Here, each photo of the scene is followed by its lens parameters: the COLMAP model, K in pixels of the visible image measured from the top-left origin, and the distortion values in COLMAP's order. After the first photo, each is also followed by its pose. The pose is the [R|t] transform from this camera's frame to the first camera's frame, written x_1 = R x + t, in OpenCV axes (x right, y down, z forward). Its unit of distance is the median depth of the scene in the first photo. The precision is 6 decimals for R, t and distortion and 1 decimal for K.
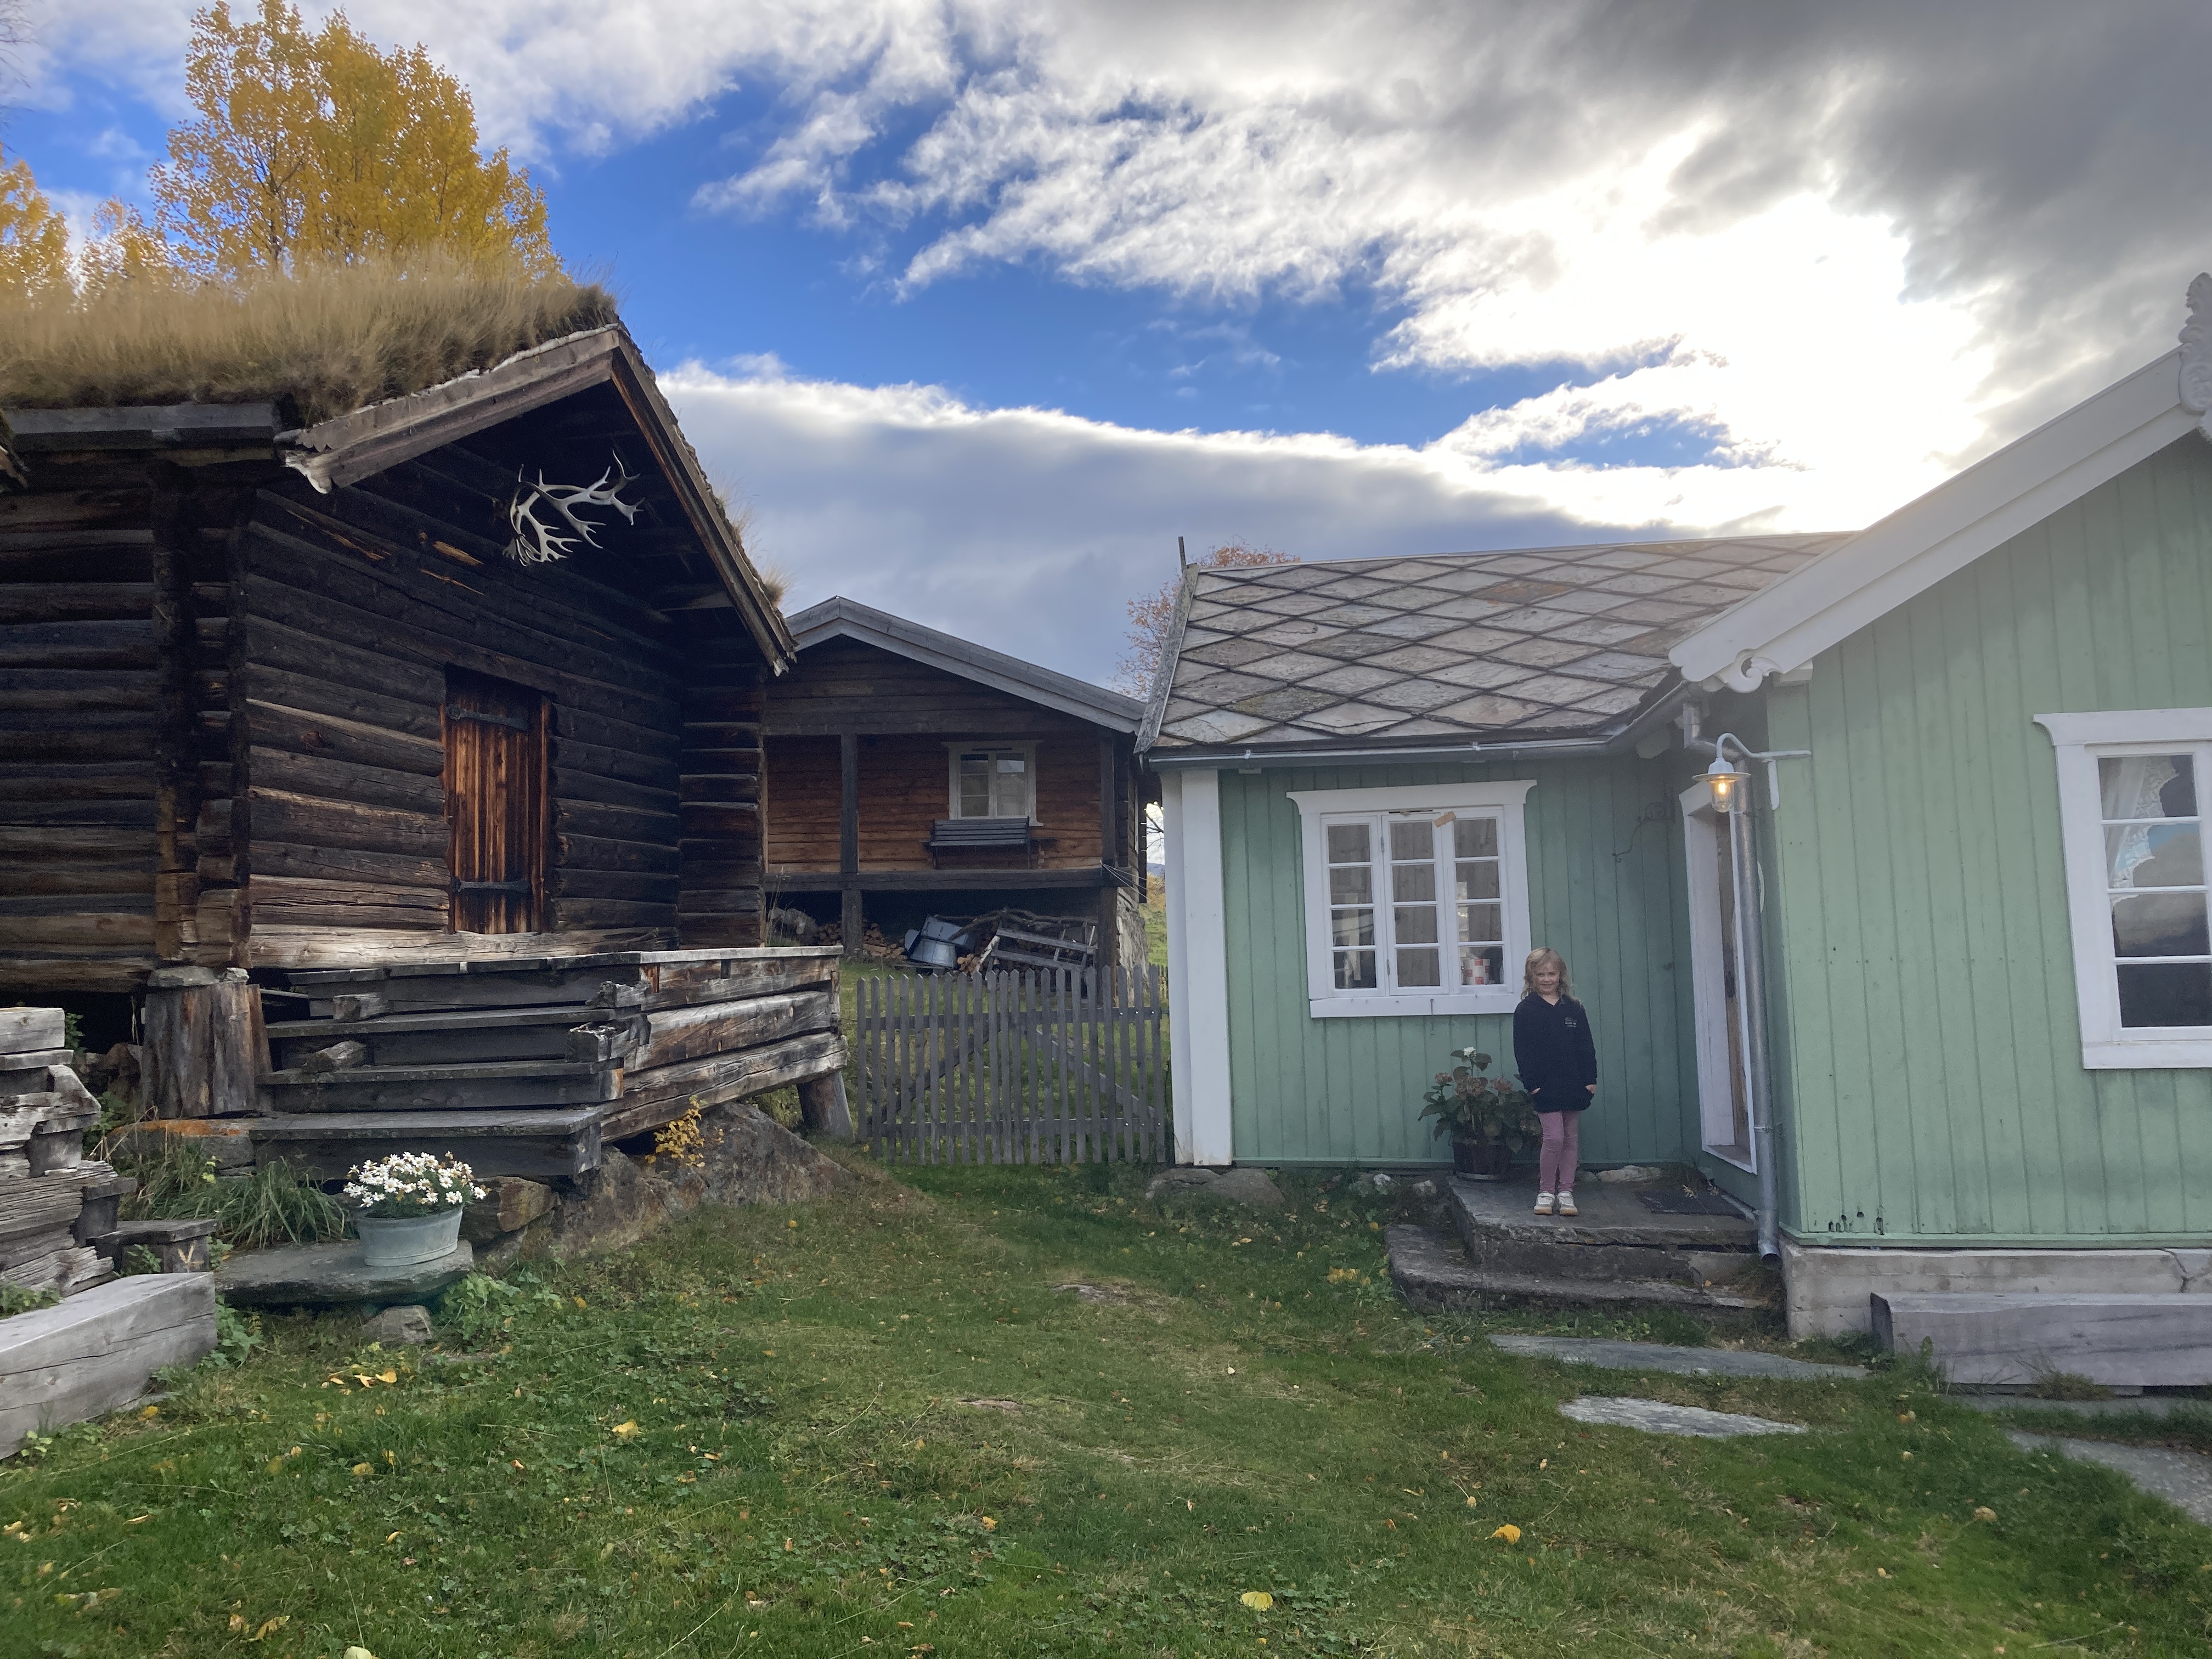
lens RADIAL K [[1789.4, 0, 1103.2], [0, 1789.4, 817.8], [0, 0, 1]] dist [0.016833, 0.004880]
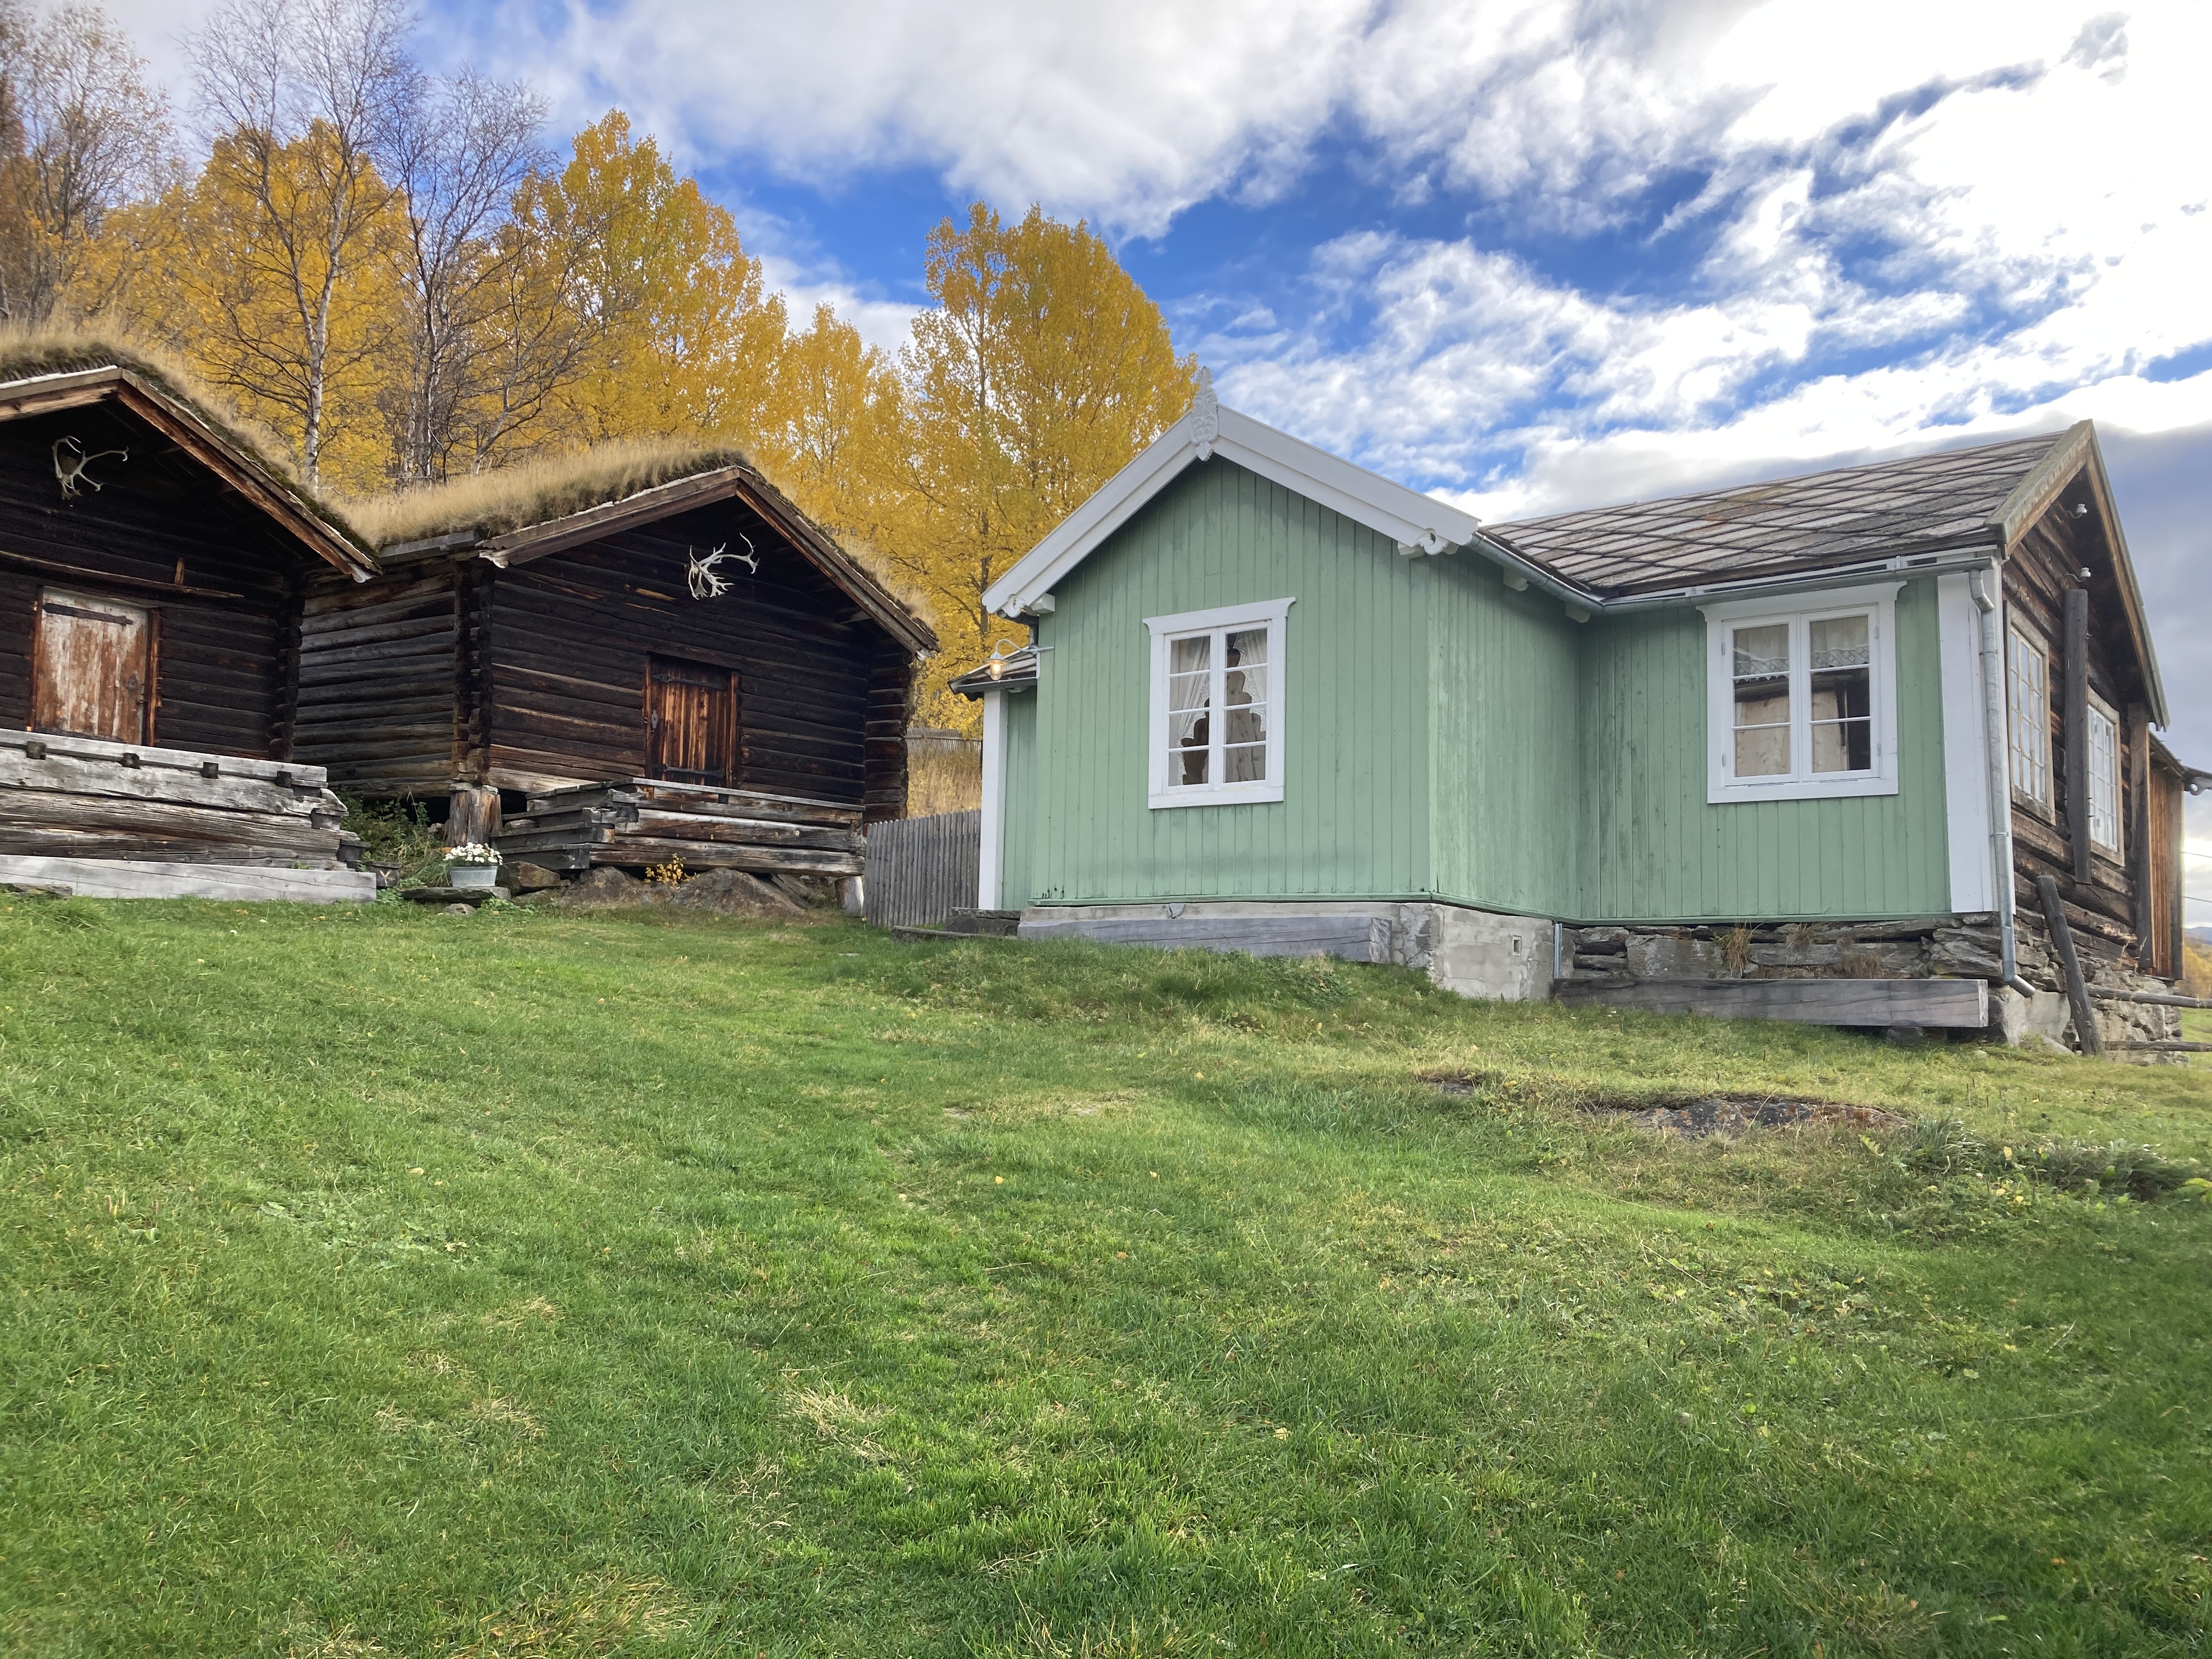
lens RADIAL K [[1789.4, 0, 1110.1], [0, 1789.4, 836.1], [0, 0, 1]] dist [0.016833, 0.004880]
pose [[0.875715, -0.003934, -0.482812, 1.269171], [-0.004355, 0.999862, -0.016047, 0.179934], [0.482808, 0.016156, 0.875577, -0.567023]]
